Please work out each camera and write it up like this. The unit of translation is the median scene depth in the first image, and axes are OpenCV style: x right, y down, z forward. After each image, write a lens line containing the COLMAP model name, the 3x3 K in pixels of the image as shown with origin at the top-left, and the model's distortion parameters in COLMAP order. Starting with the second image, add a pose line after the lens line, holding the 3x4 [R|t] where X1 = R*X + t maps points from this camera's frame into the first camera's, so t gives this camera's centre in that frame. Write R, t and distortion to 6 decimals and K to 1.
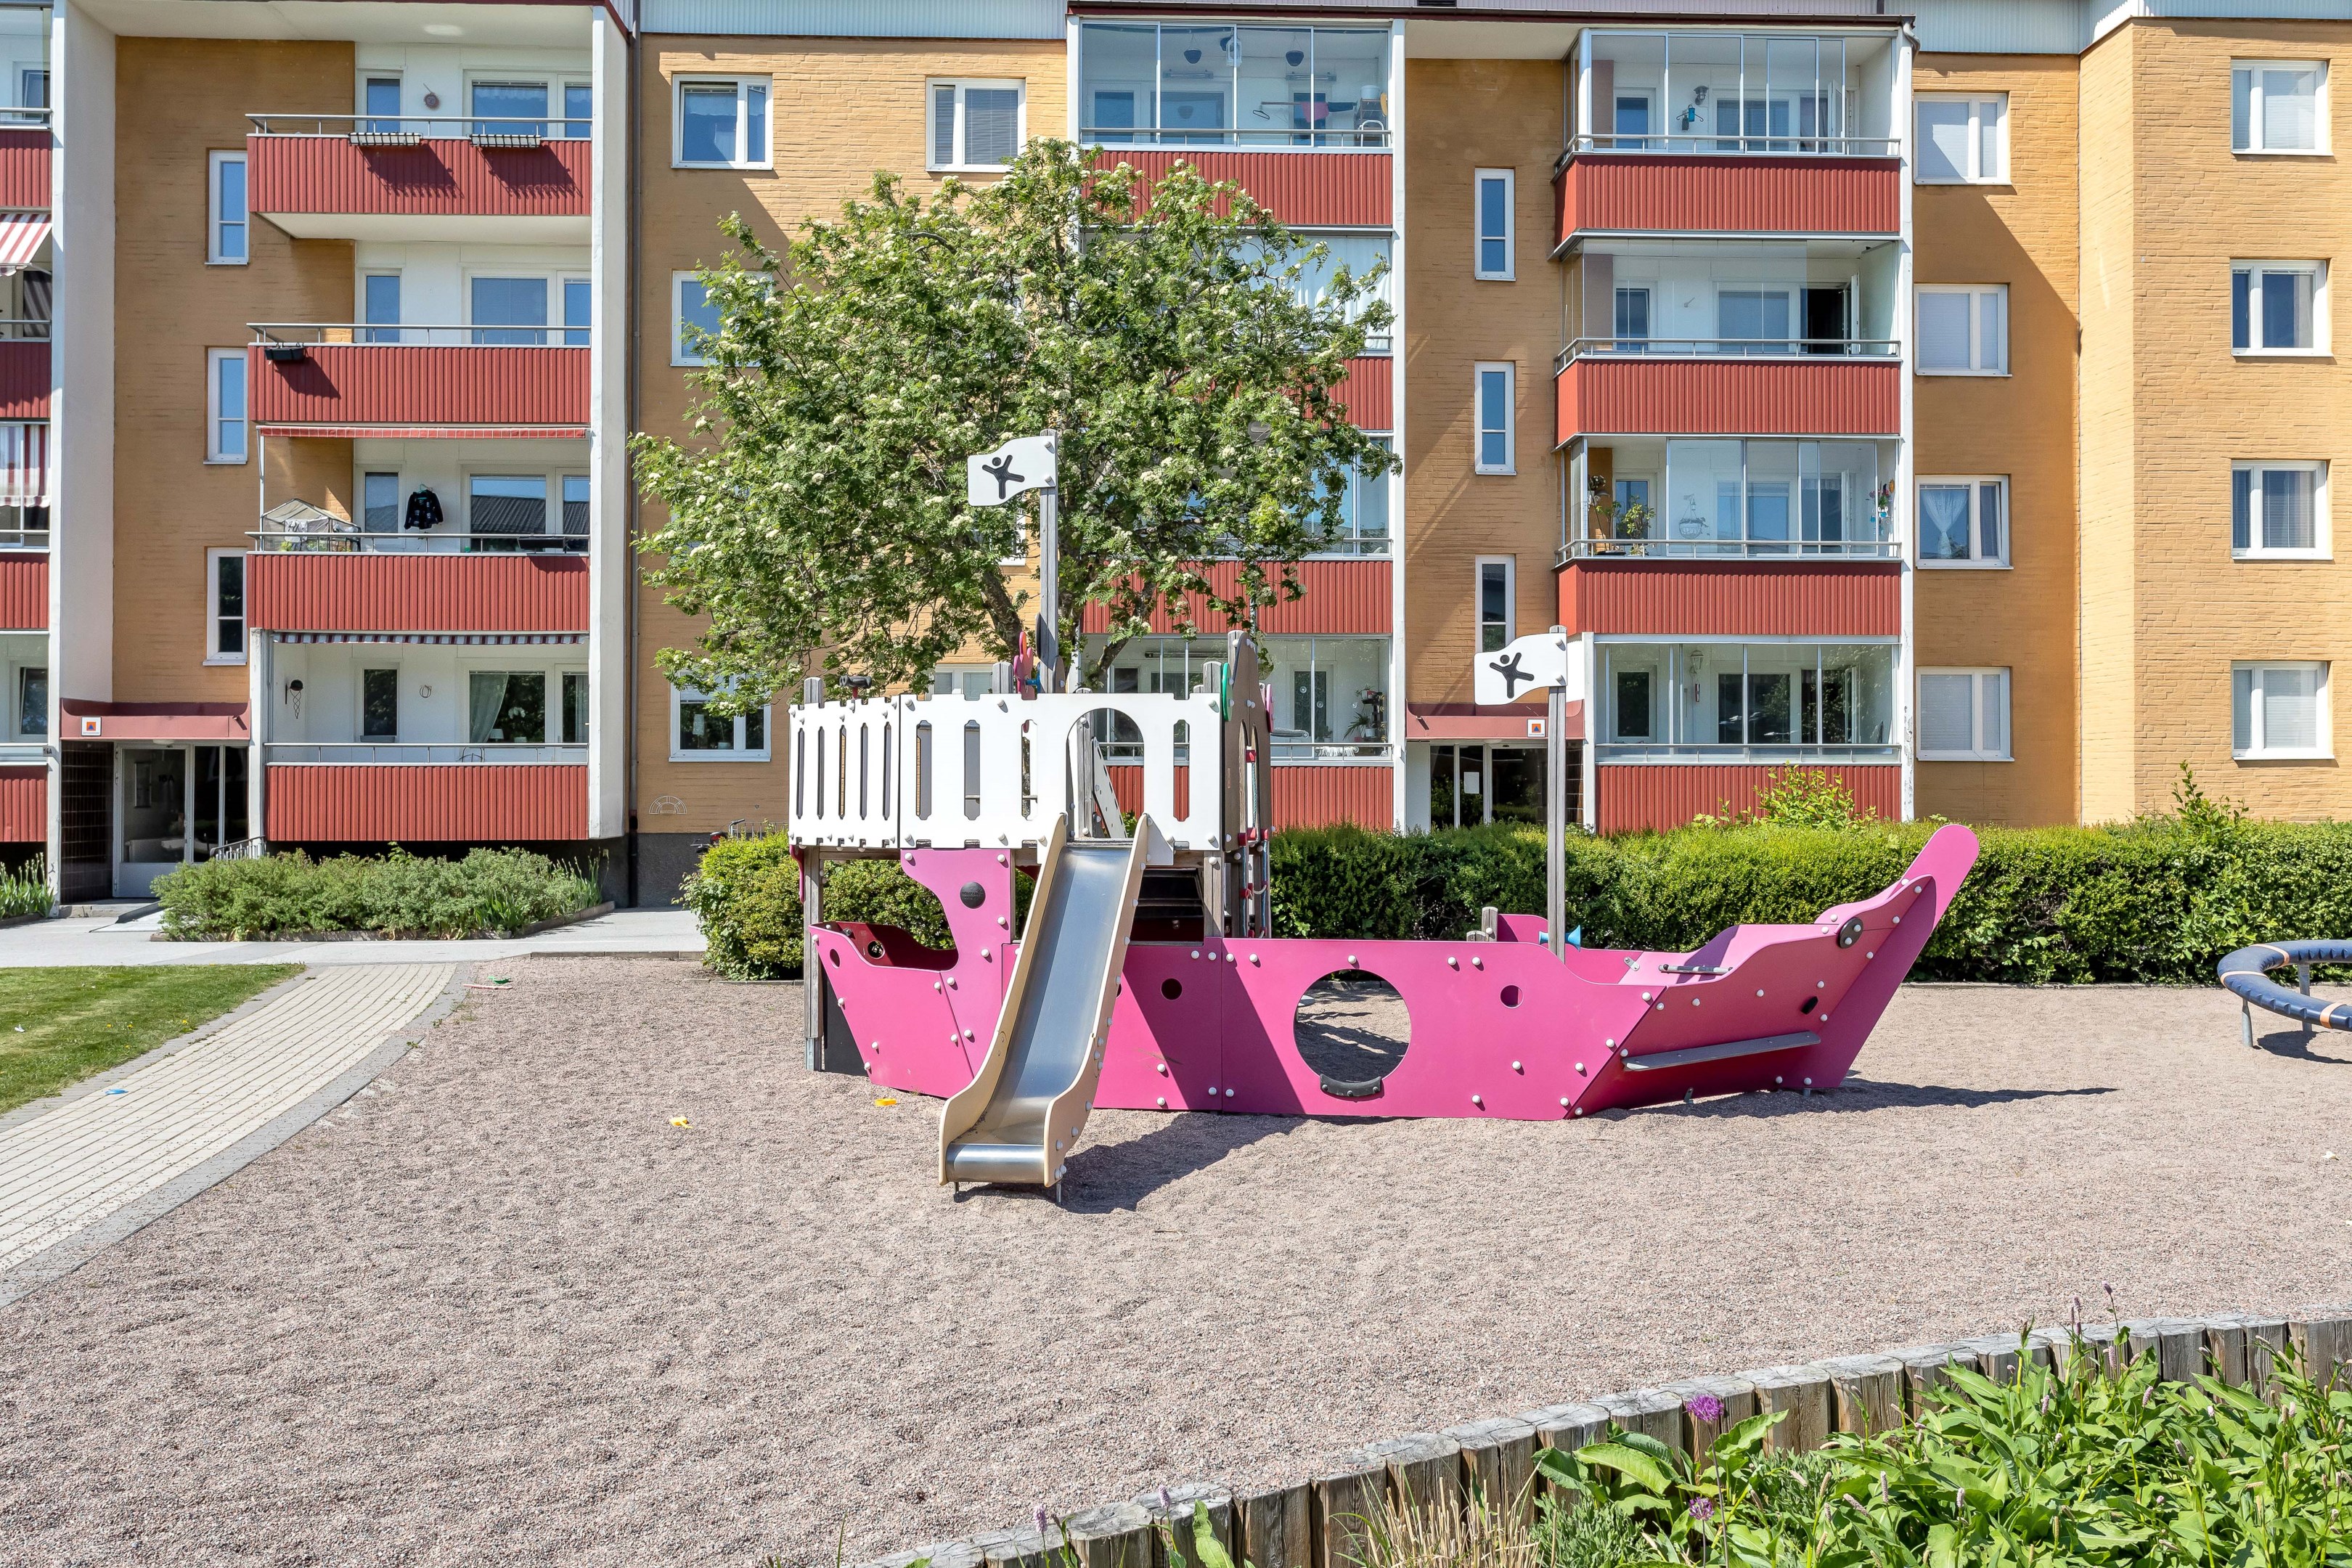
lens RADIAL K [[2166.1, 0, 1176.0], [0, 2166.1, 784.0], [0, 0, 1]] dist [0.002168, 0.005779]
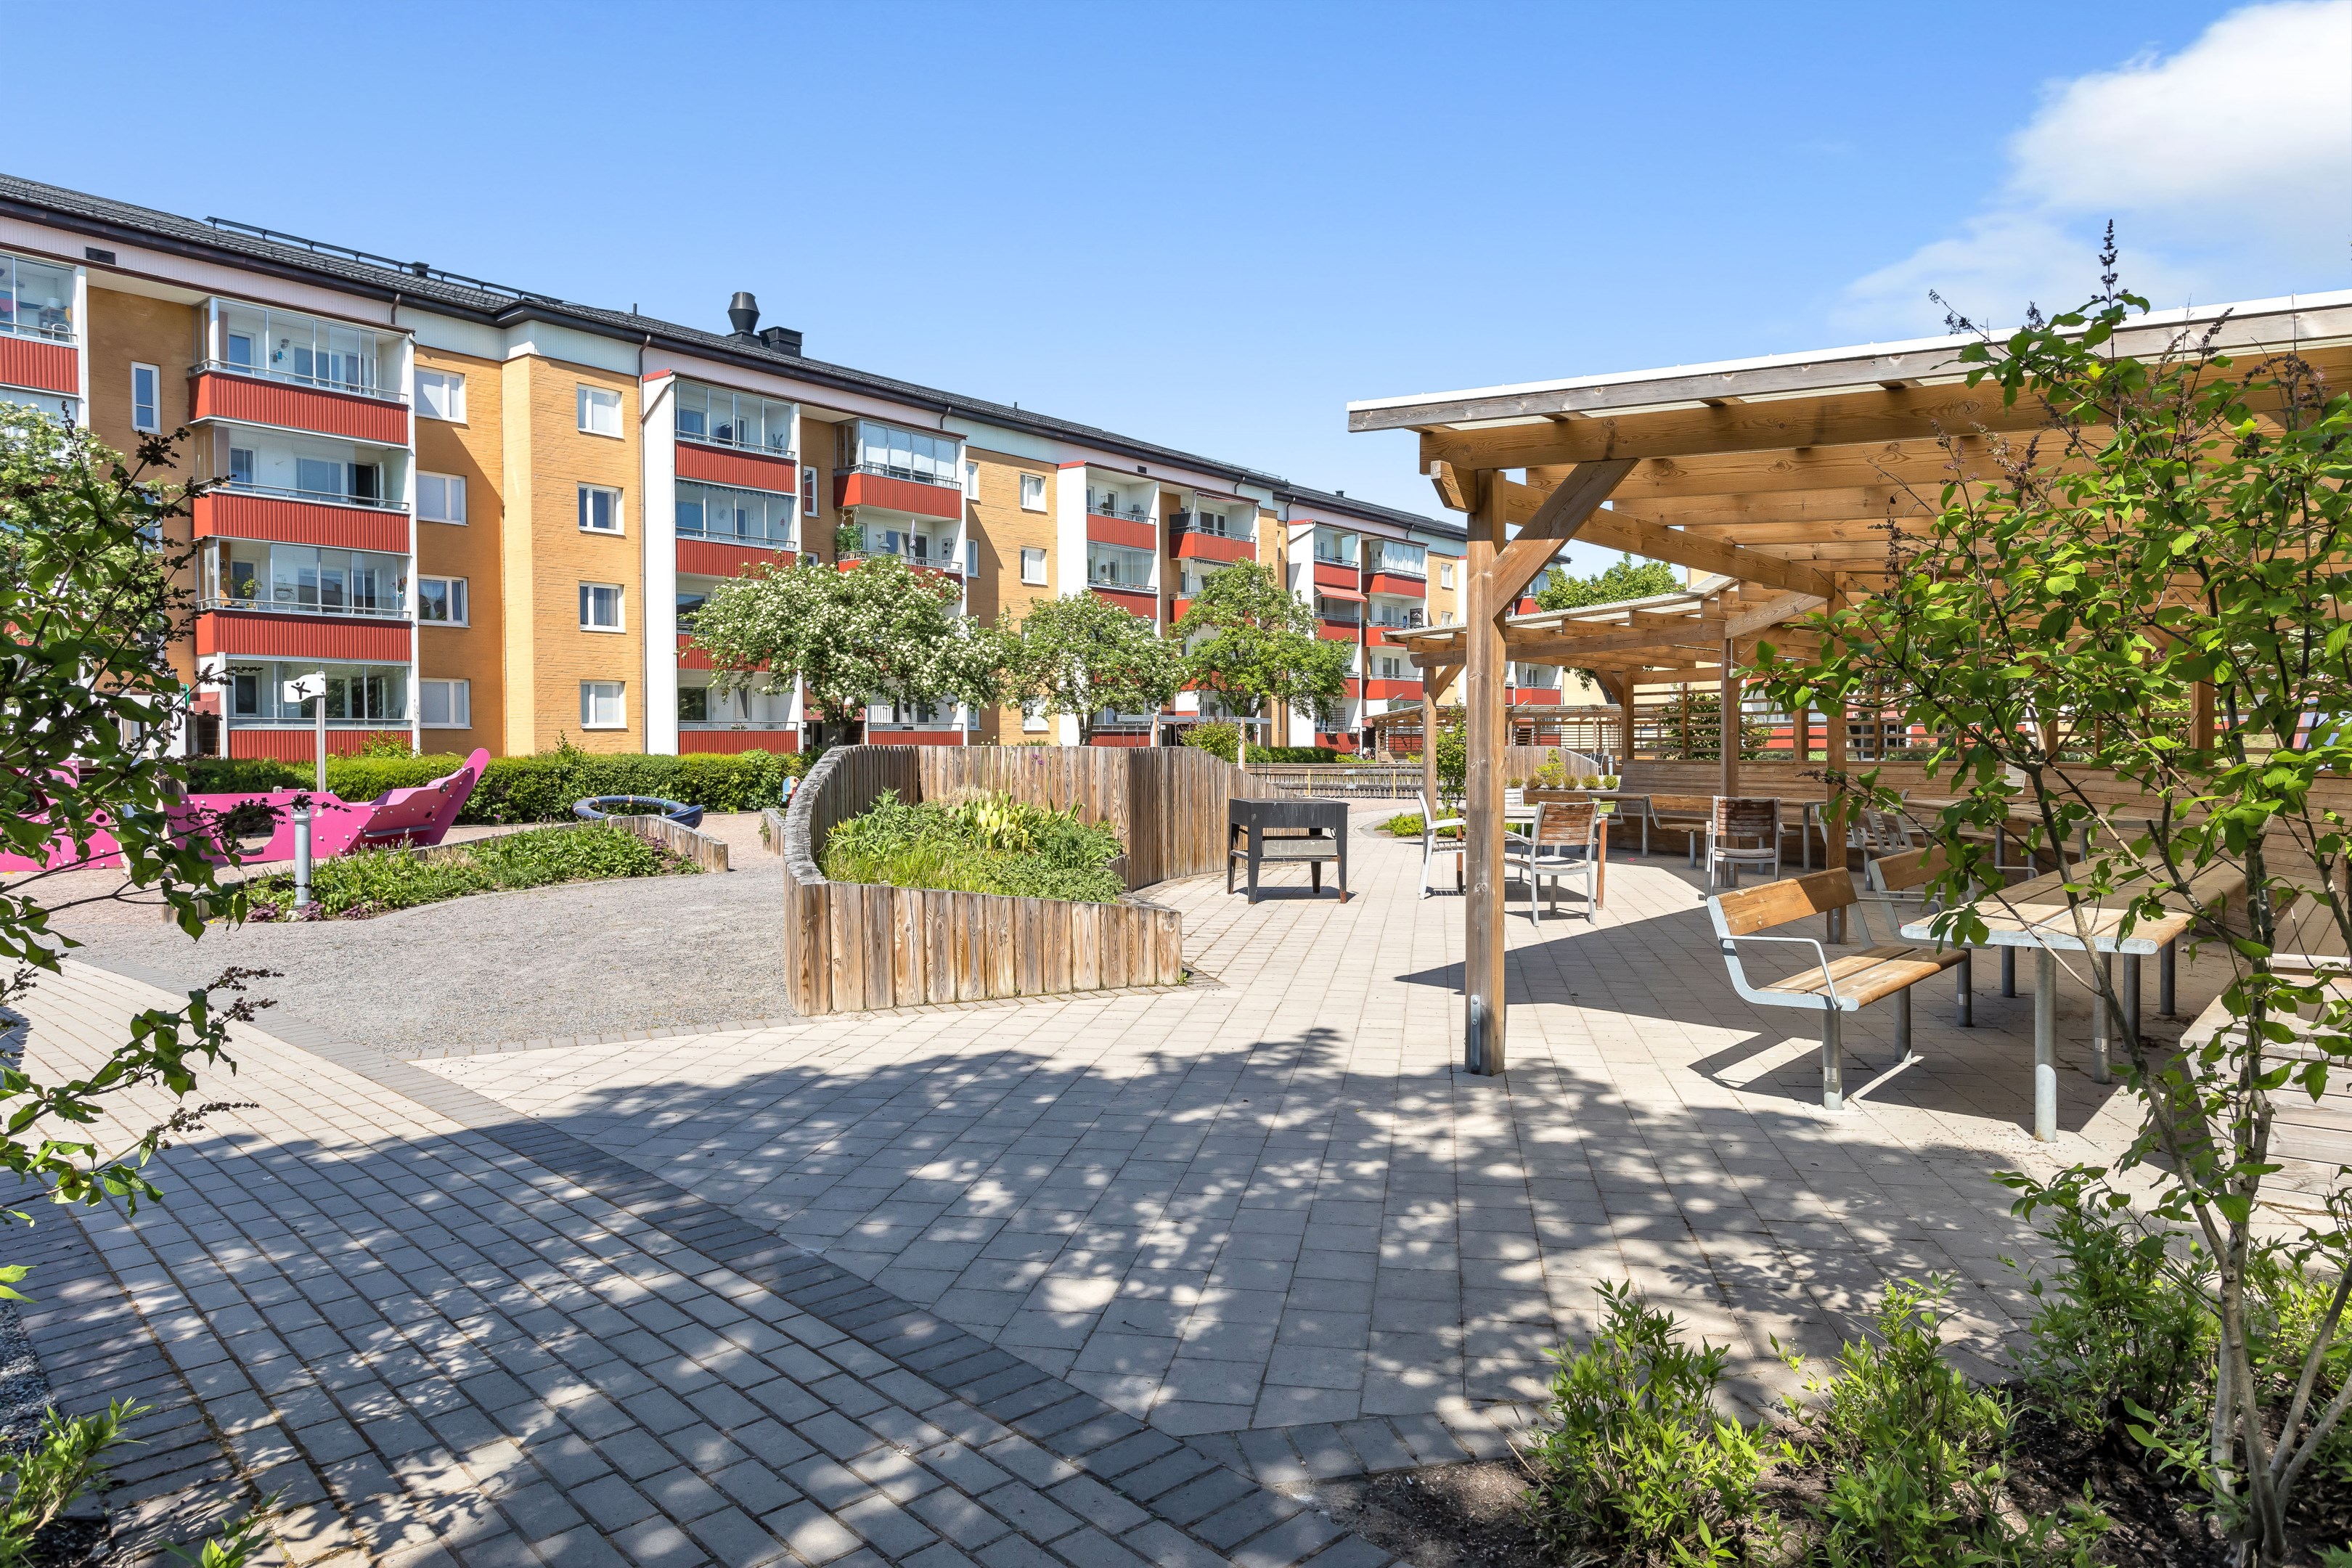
lens RADIAL K [[1593.7, 0, 1176.0], [0, 1593.7, 784.0], [0, 0, 1]] dist [-0.030498, 0.024149]
pose [[0.691674, -0.020144, 0.721929, -0.194509], [0.004545, 0.999713, 0.023541, 0.008177], [-0.722195, -0.013002, 0.691567, -0.414915]]
